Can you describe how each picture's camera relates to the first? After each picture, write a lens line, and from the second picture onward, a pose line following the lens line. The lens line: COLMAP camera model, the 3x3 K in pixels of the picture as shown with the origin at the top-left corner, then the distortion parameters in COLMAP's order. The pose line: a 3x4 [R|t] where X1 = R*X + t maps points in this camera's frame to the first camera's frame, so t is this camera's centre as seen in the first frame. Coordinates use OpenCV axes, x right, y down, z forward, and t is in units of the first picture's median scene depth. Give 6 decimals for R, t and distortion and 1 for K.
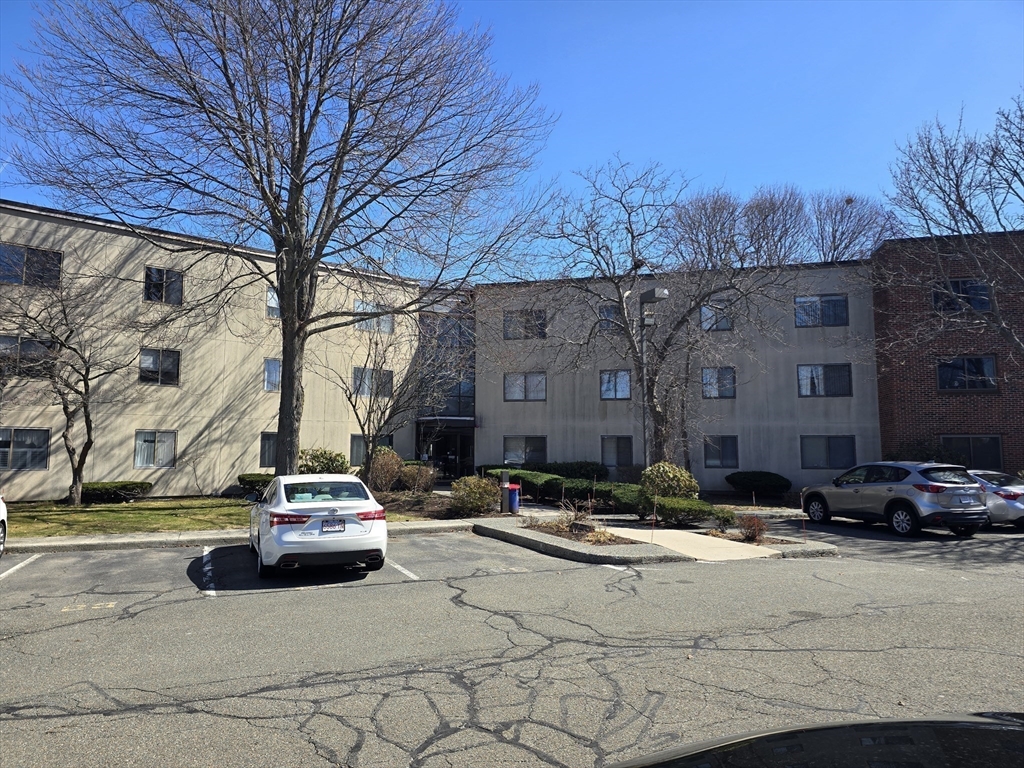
lens RADIAL K [[684.5, 0, 512.0], [0, 684.5, 384.0], [0, 0, 1]] dist [0.027916, -0.040094]
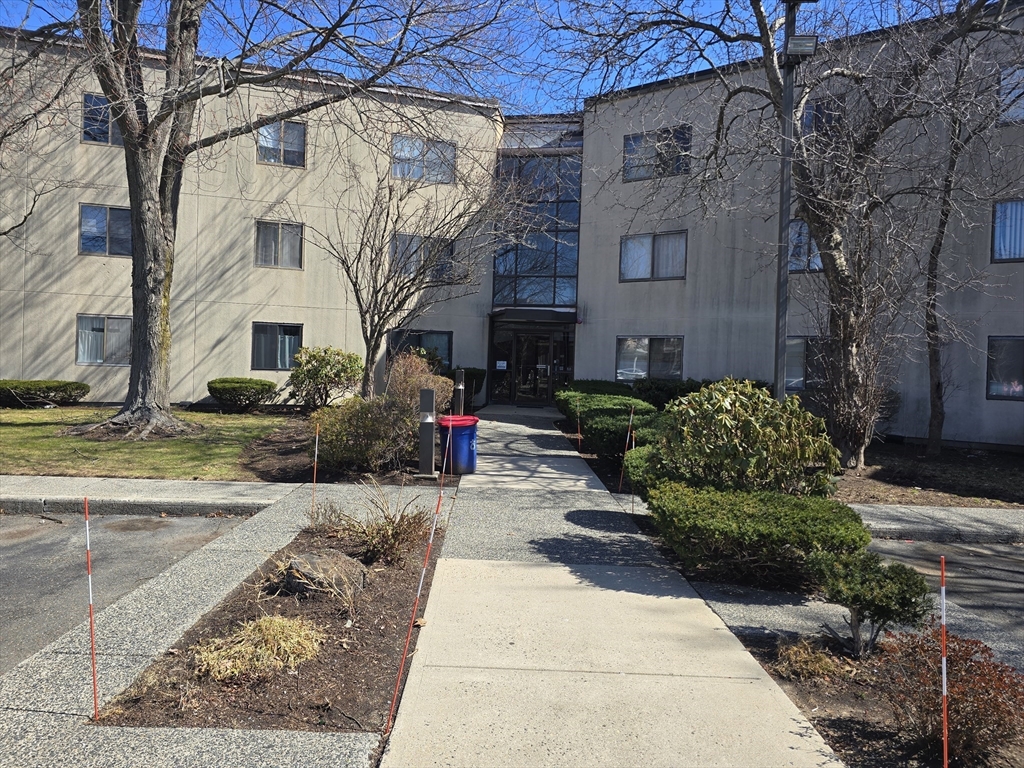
lens RADIAL K [[684.5, 0, 512.0], [0, 684.5, 384.0], [0, 0, 1]] dist [0.027916, -0.040094]
pose [[0.907581, 0.036514, -0.418286, 0.169239], [0.010305, 0.993974, 0.109128, 0.049688], [0.419750, -0.103353, 0.901736, 0.379630]]
